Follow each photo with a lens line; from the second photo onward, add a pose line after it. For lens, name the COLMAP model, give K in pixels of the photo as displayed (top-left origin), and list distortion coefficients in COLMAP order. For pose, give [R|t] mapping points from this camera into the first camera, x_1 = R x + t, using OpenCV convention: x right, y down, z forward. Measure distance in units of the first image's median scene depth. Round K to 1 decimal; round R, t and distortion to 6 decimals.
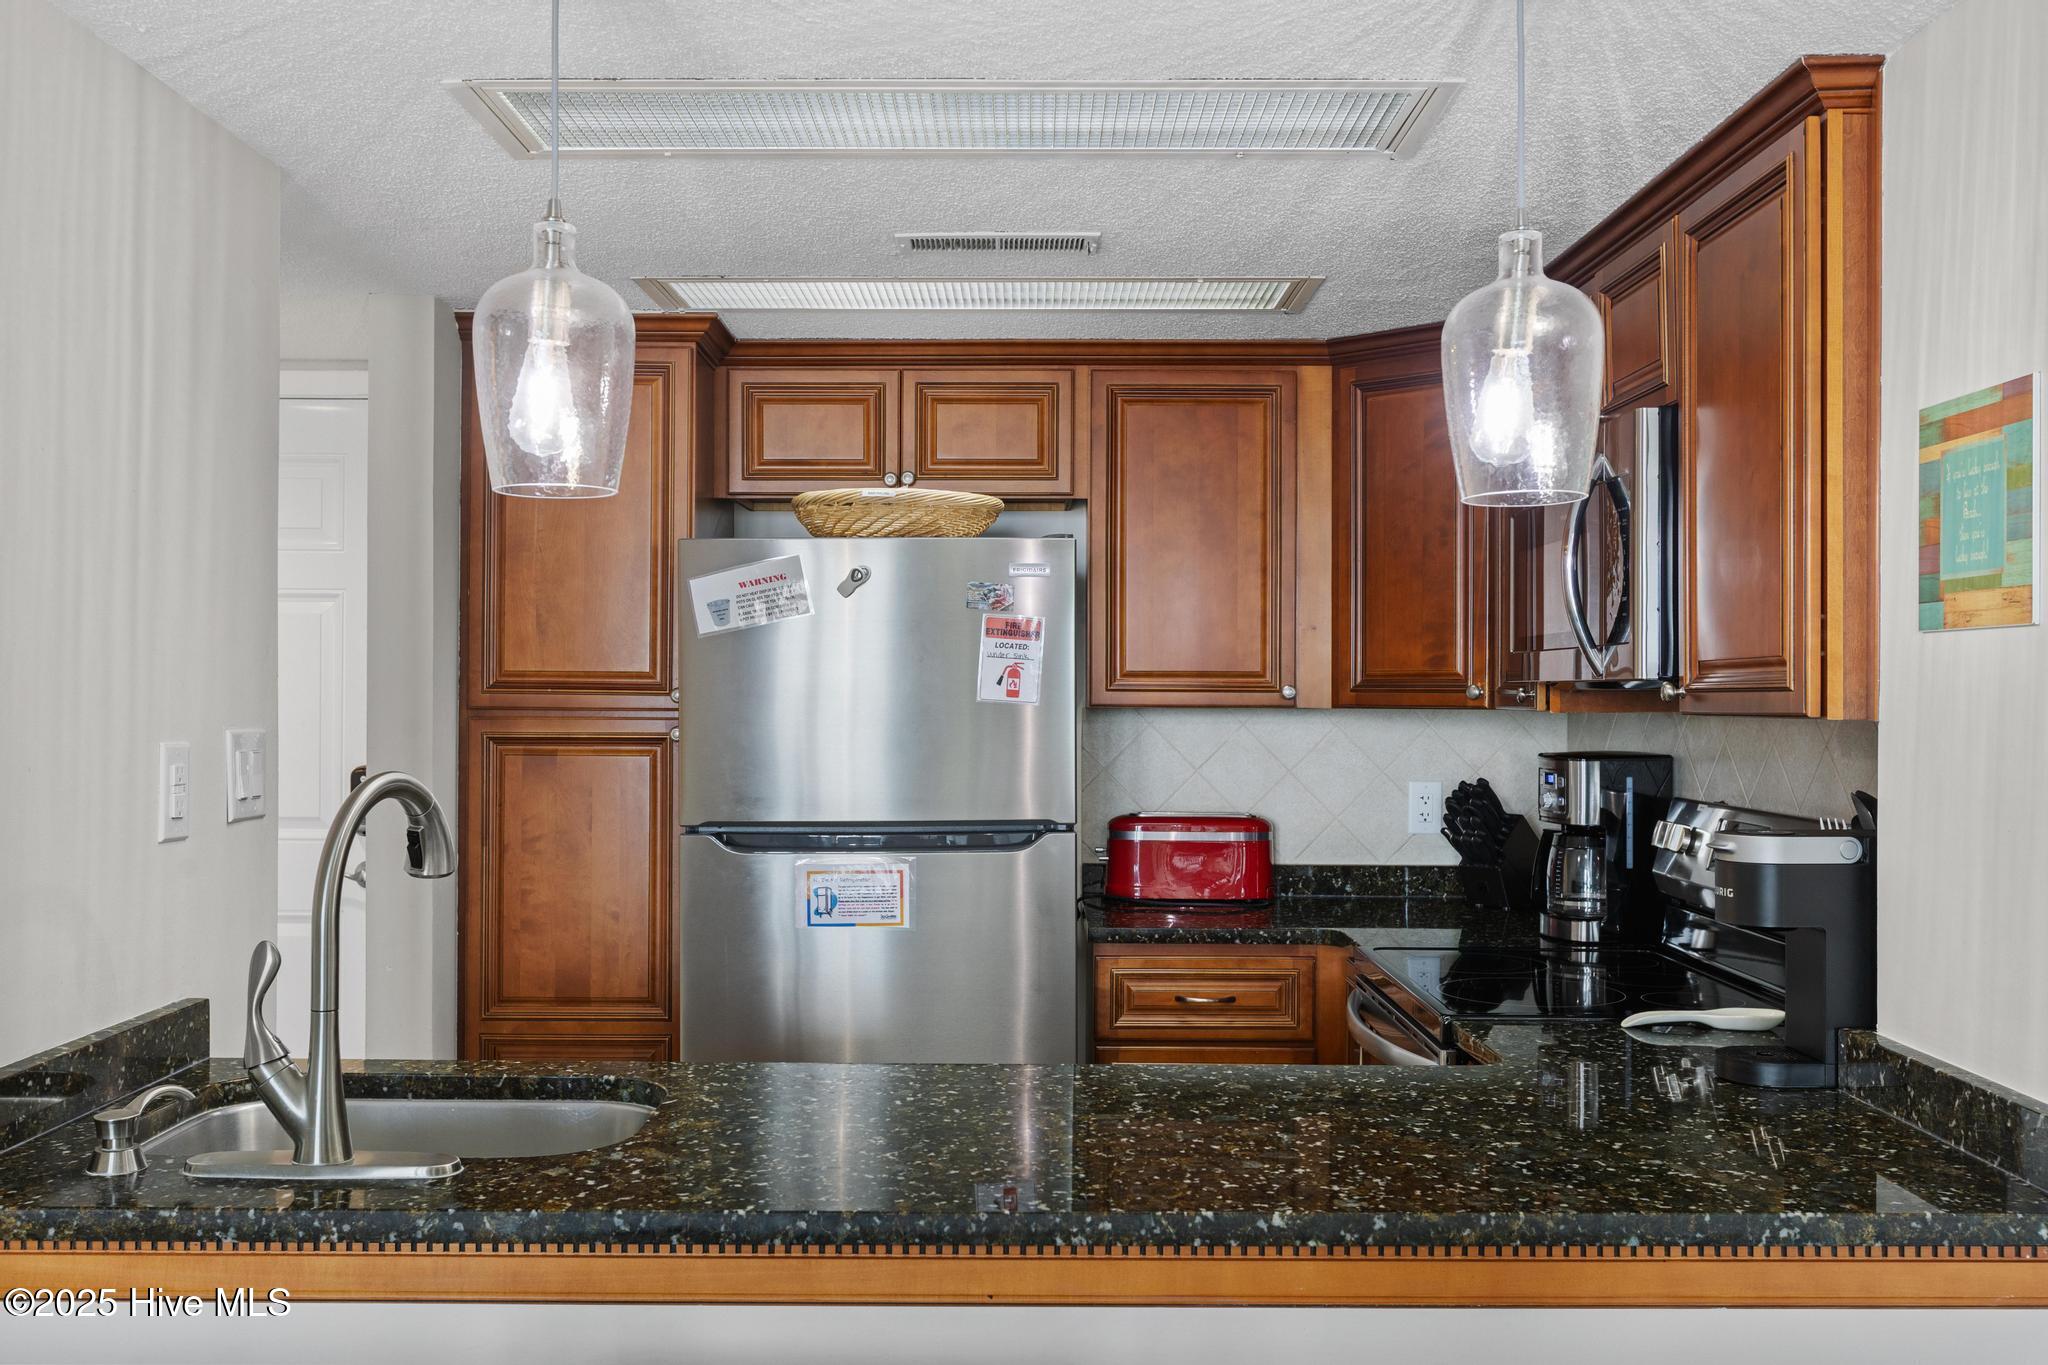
lens RADIAL K [[1889.4, 0, 1024.2], [0, 1889.4, 692.3], [0, 0, 1]] dist [-0.011381, -0.010938]
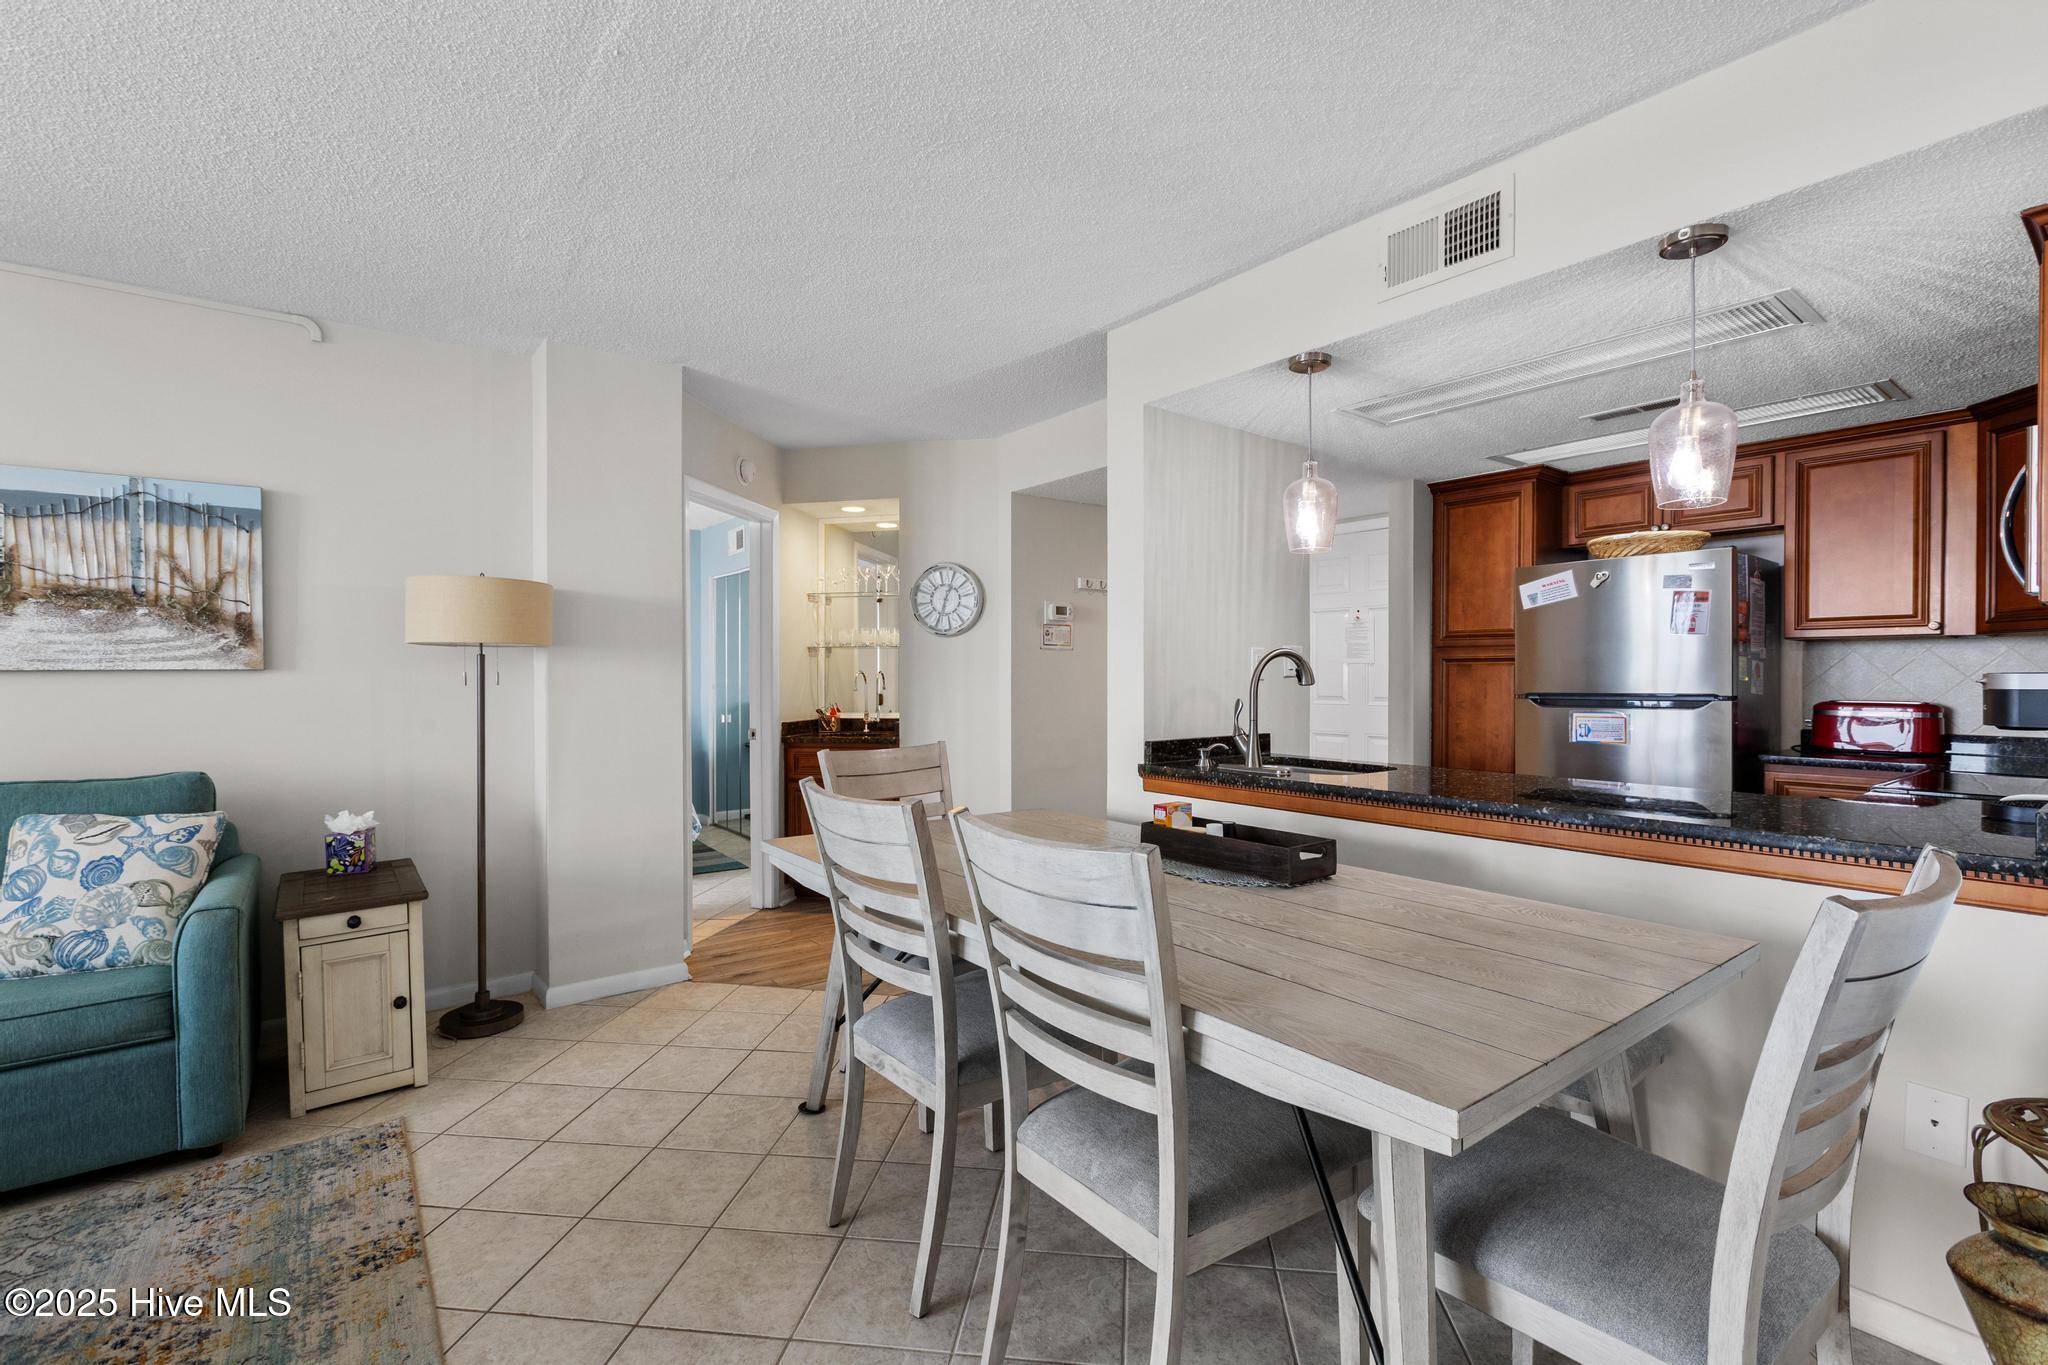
lens RADIAL K [[909.2, 0, 1019.3], [0, 909.2, 666.6], [0, 0, 1]] dist [-0.002611, 0.000481]
pose [[0.607913, -0.012031, -0.793913, 0.304700], [0.001838, 0.999904, -0.013745, 0.048638], [0.794002, 0.006896, 0.607877, -0.124785]]
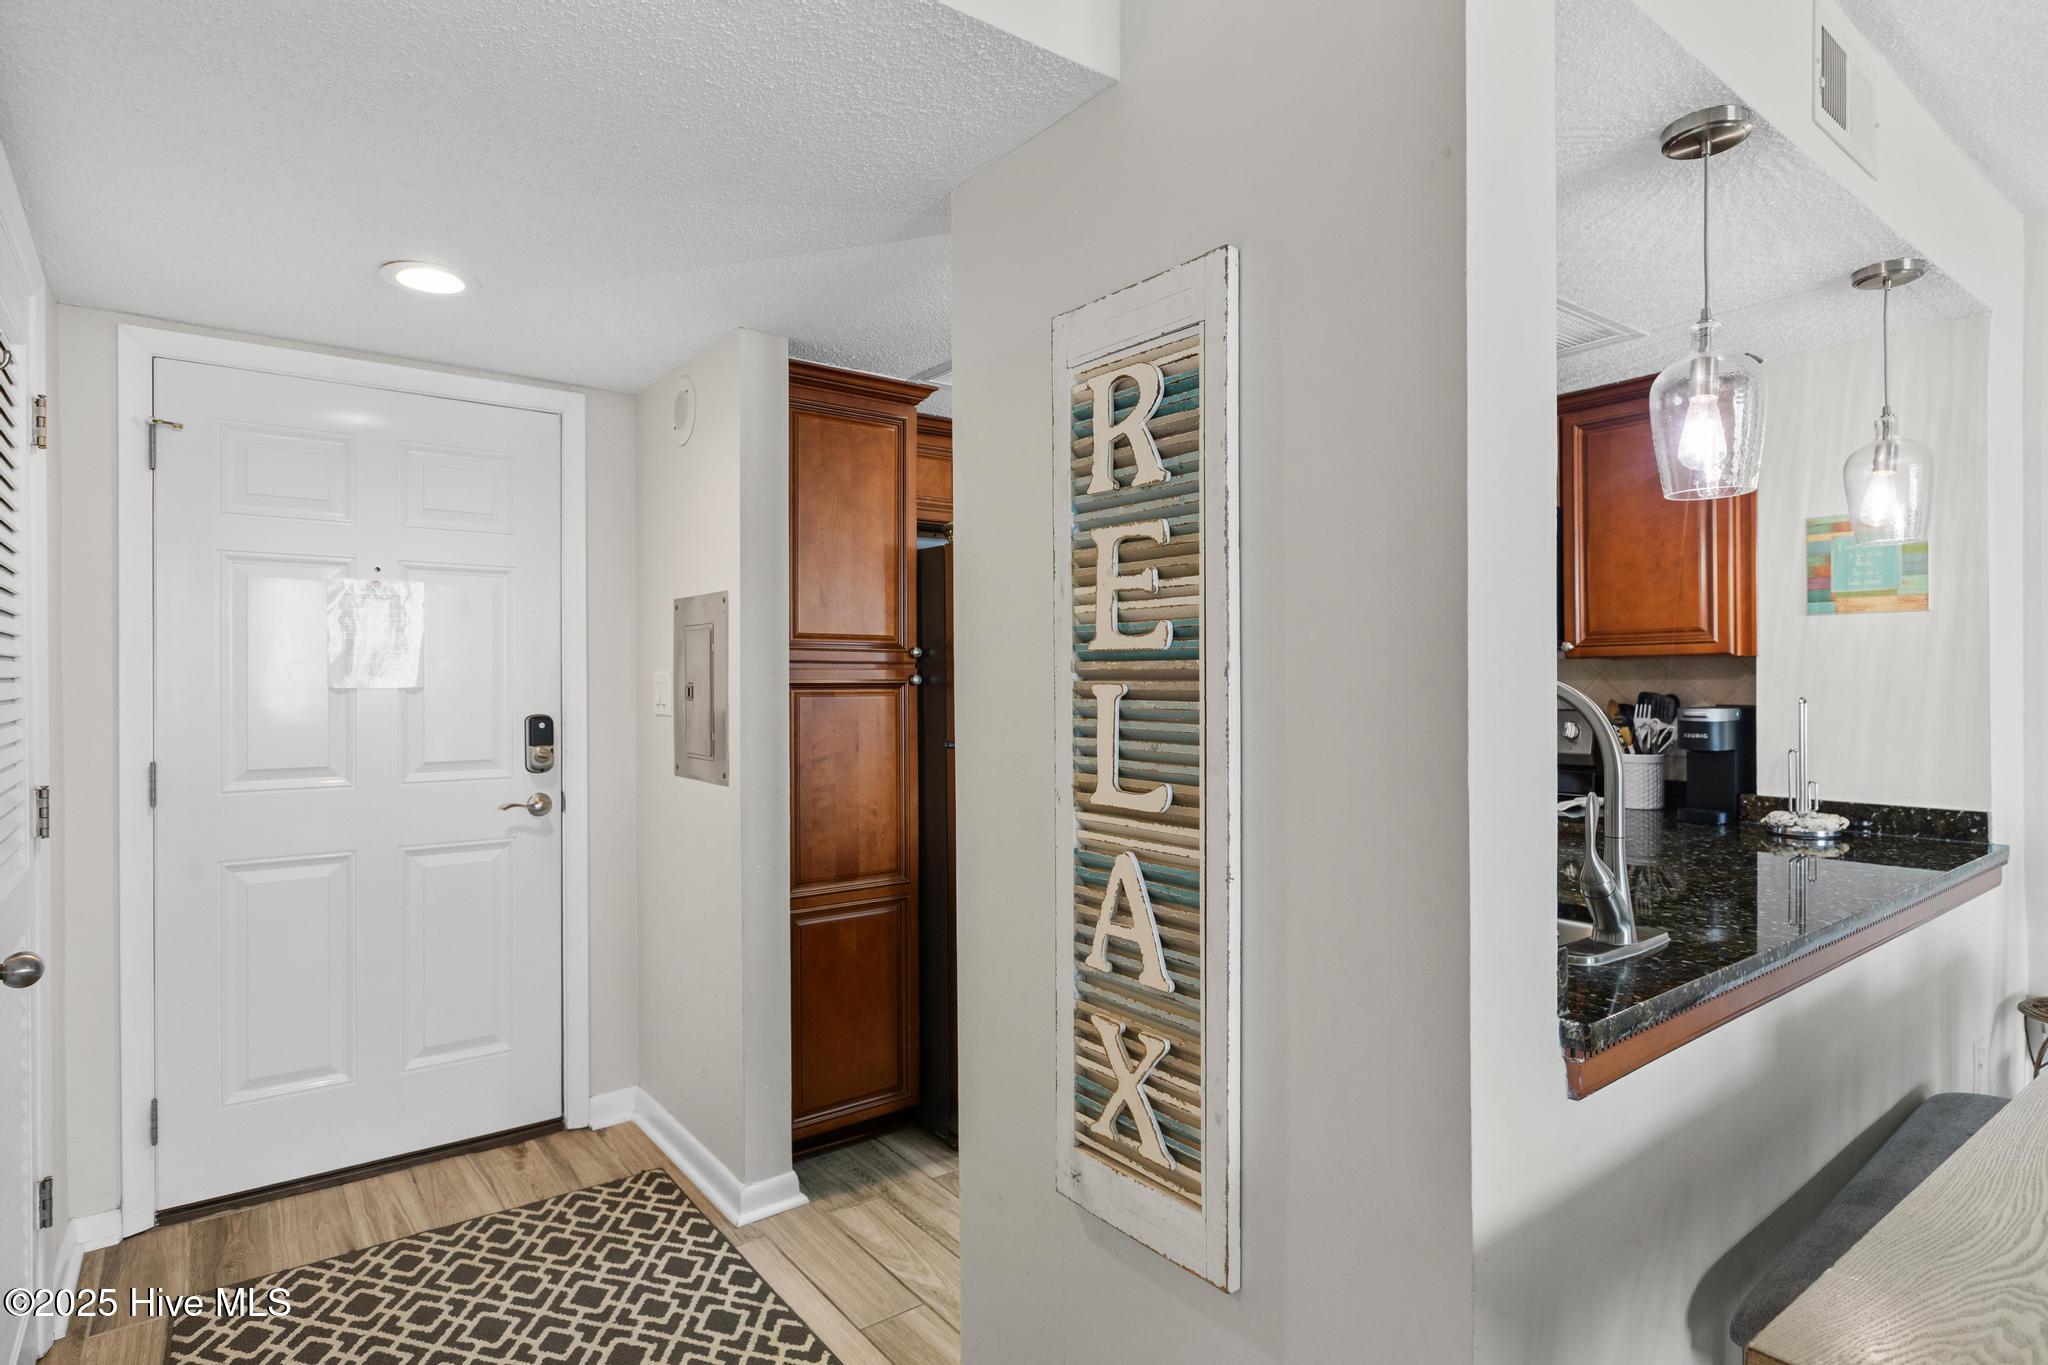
lens RADIAL K [[1091.0, 0, 1024.0], [0, 1091.0, 682.5], [0, 0, 1]] dist [0.002074, 0.000339]
pose [[0.798430, -0.007838, 0.602037, -0.609504], [0.006030, 0.999969, 0.005022, 0.020126], [-0.602057, -0.000379, 0.798453, 0.296546]]
